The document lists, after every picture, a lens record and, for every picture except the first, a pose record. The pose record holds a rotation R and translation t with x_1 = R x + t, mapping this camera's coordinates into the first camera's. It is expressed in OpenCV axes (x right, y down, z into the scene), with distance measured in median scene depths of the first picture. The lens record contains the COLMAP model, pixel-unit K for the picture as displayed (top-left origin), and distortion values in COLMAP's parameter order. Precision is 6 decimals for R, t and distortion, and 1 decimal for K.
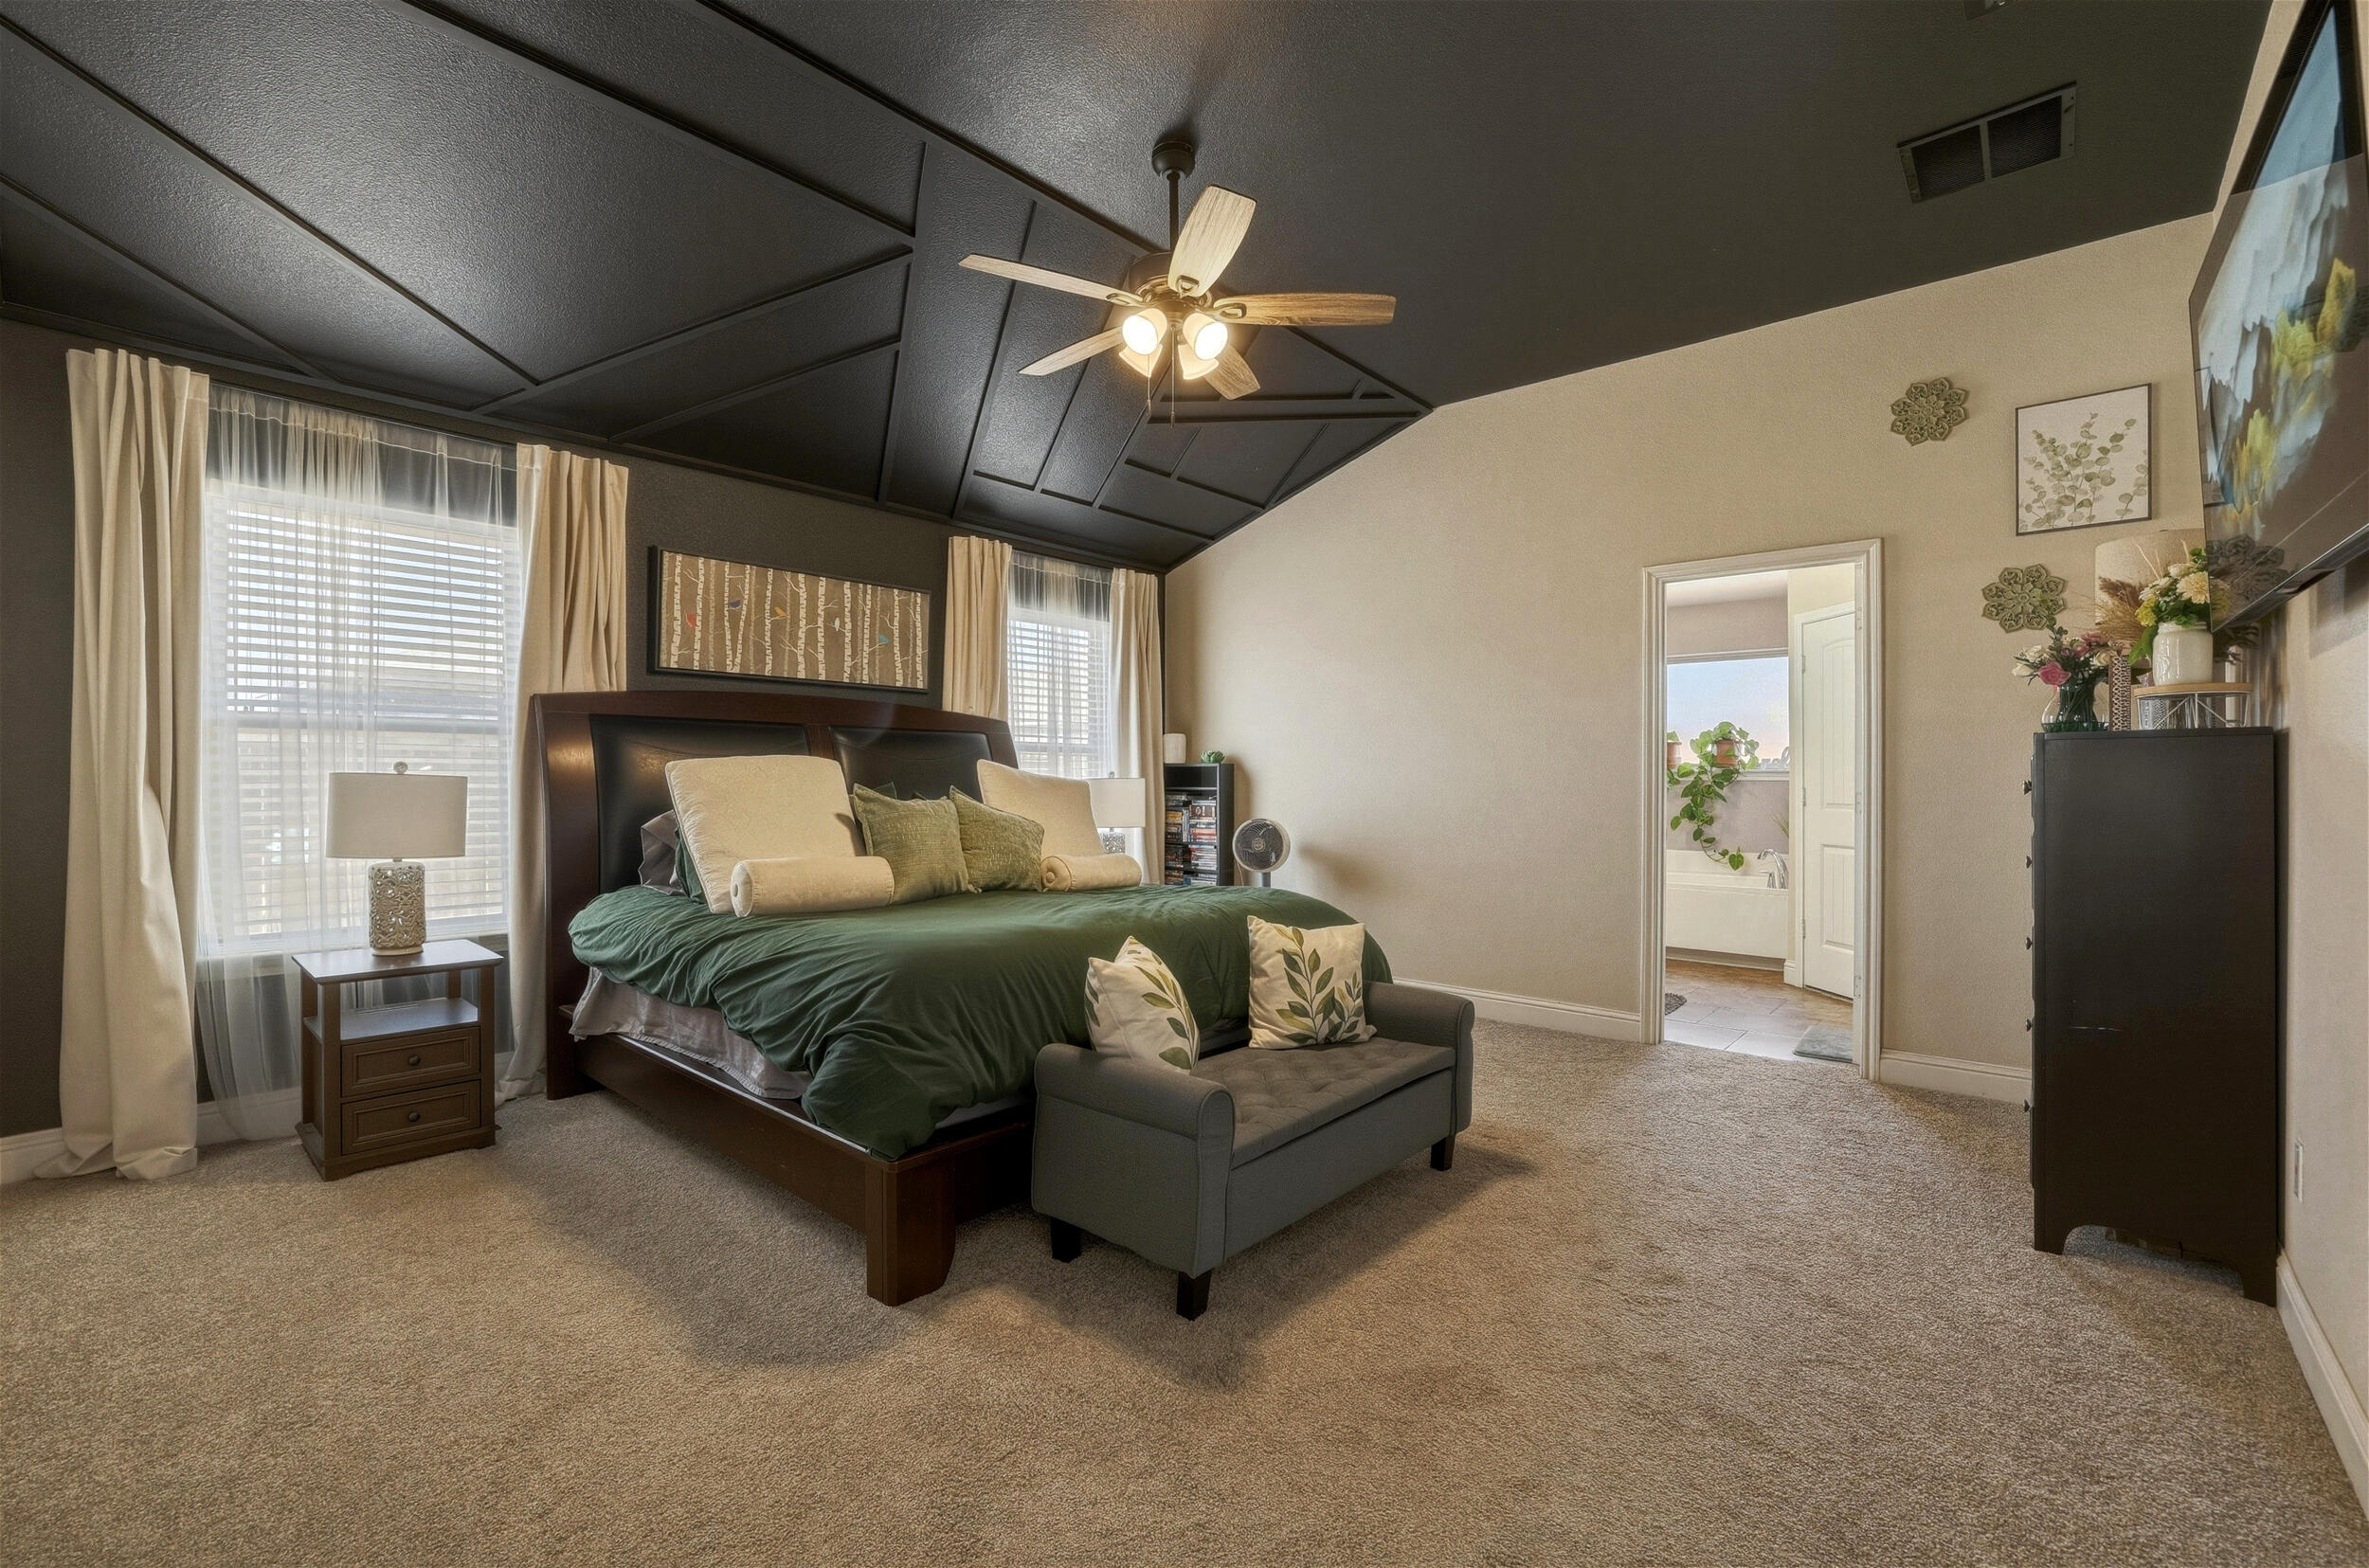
lens RADIAL K [[1063.1, 0, 1184.5], [0, 1063.1, 784.0], [0, 0, 1]] dist [-0.000467, 0.000042]
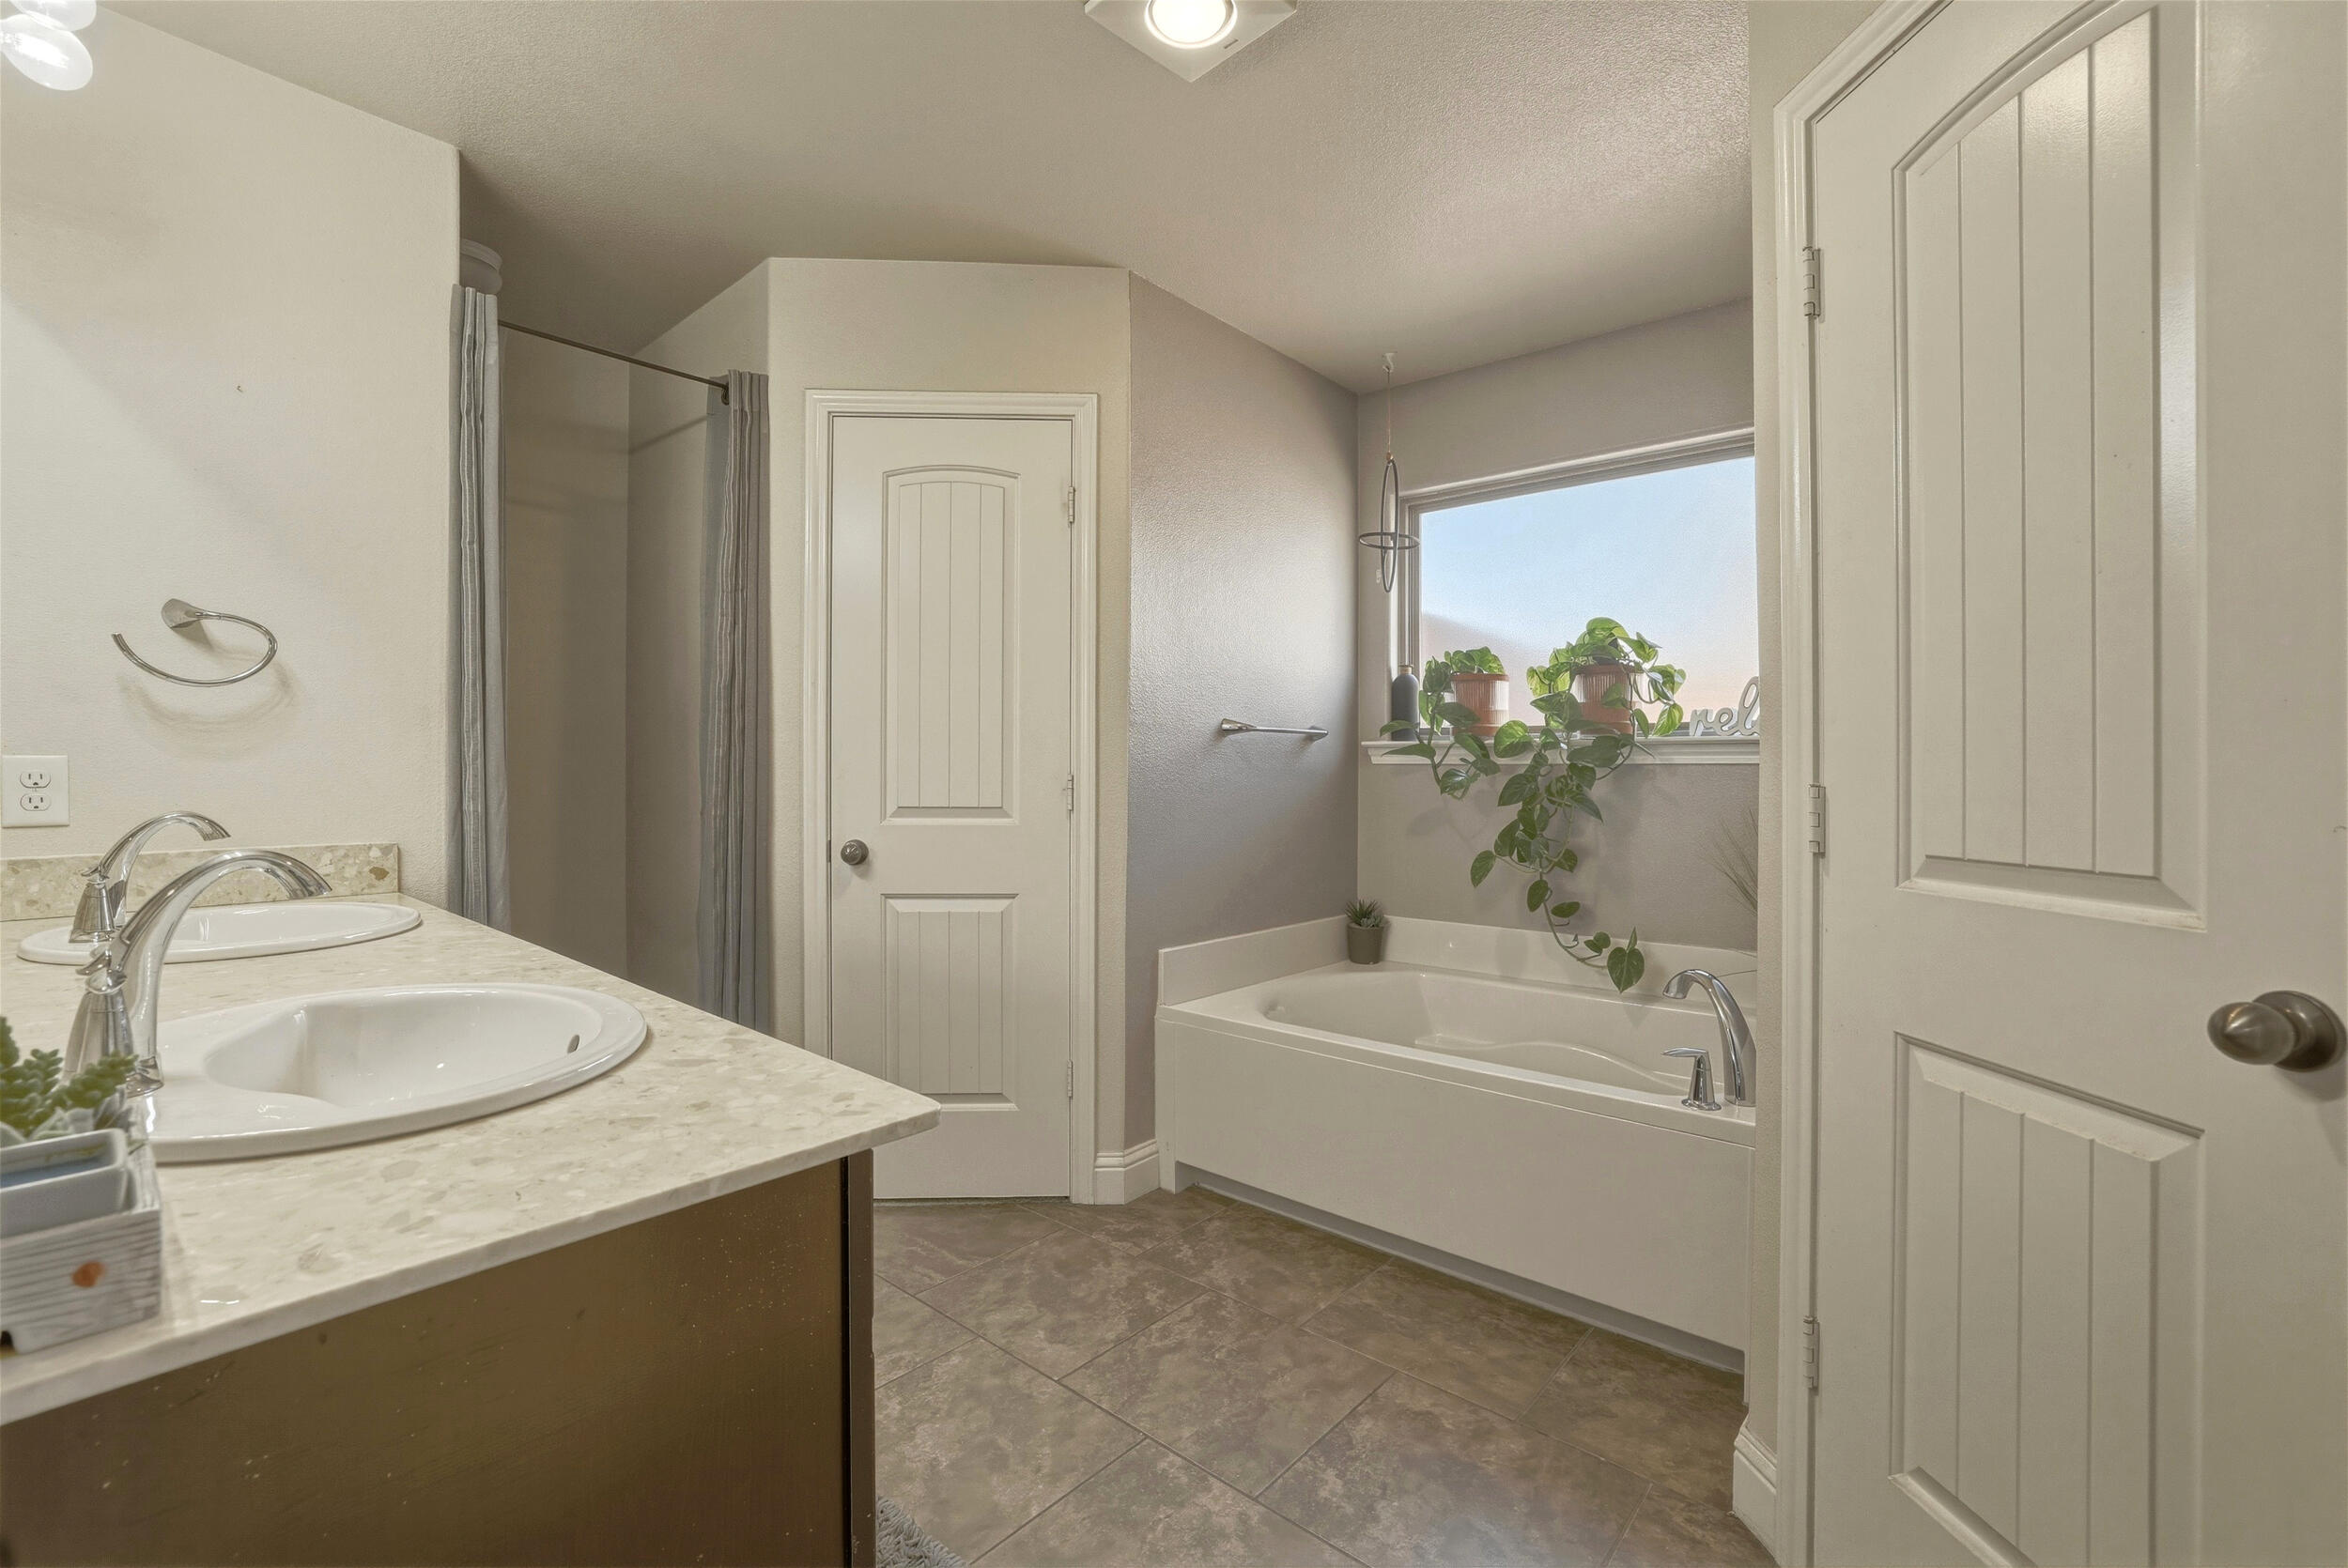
lens RADIAL K [[1020.3, 0, 1168.9], [0, 1020.3, 771.1], [0, 0, 1]] dist [-0.043839, 0.015732]
pose [[0.999983, -0.000854, -0.005835, 0.343245], [0.000839, 0.999996, -0.002652, 0.000504], [0.005837, 0.002647, 0.999979, 0.608008]]
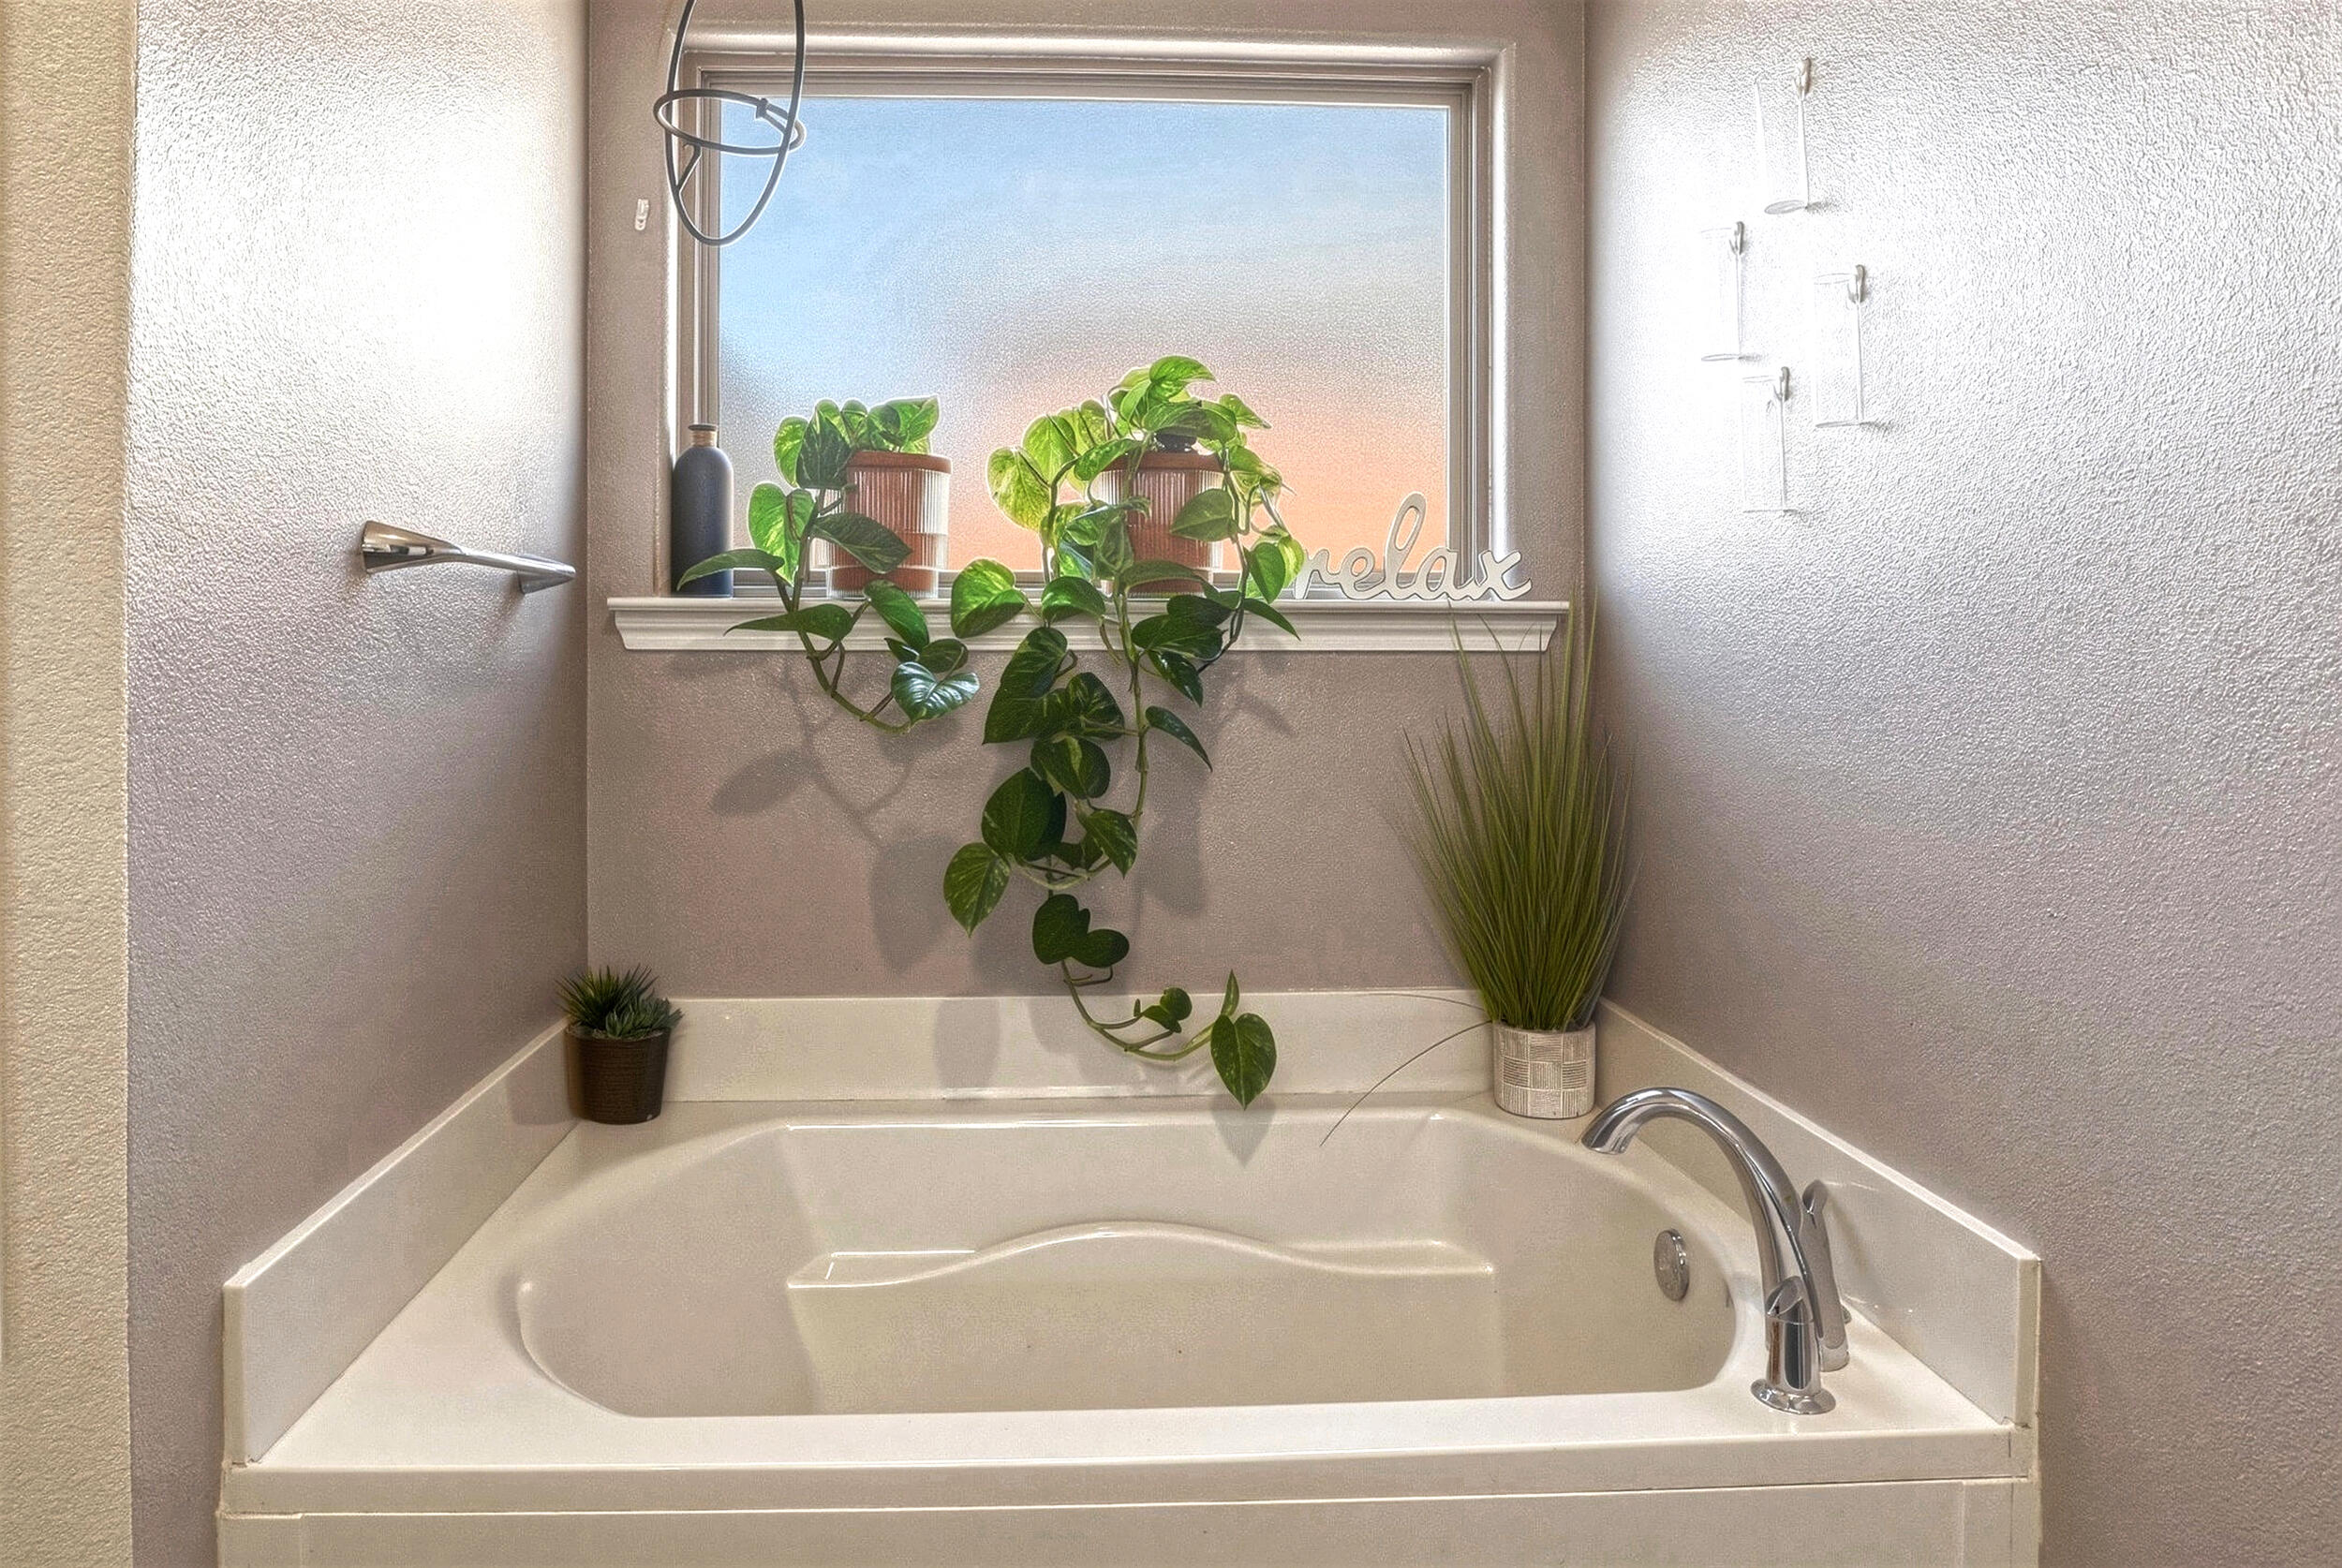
lens RADIAL K [[1535.9, 0, 1166.9], [0, 1535.9, 649.3], [0, 0, 1]] dist [-0.097769, 0.000034]
pose [[0.719778, -0.003012, 0.694198, 0.303459], [0.005093, 0.999987, -0.000942, -0.003193], [-0.694186, 0.004214, 0.719783, 0.785677]]
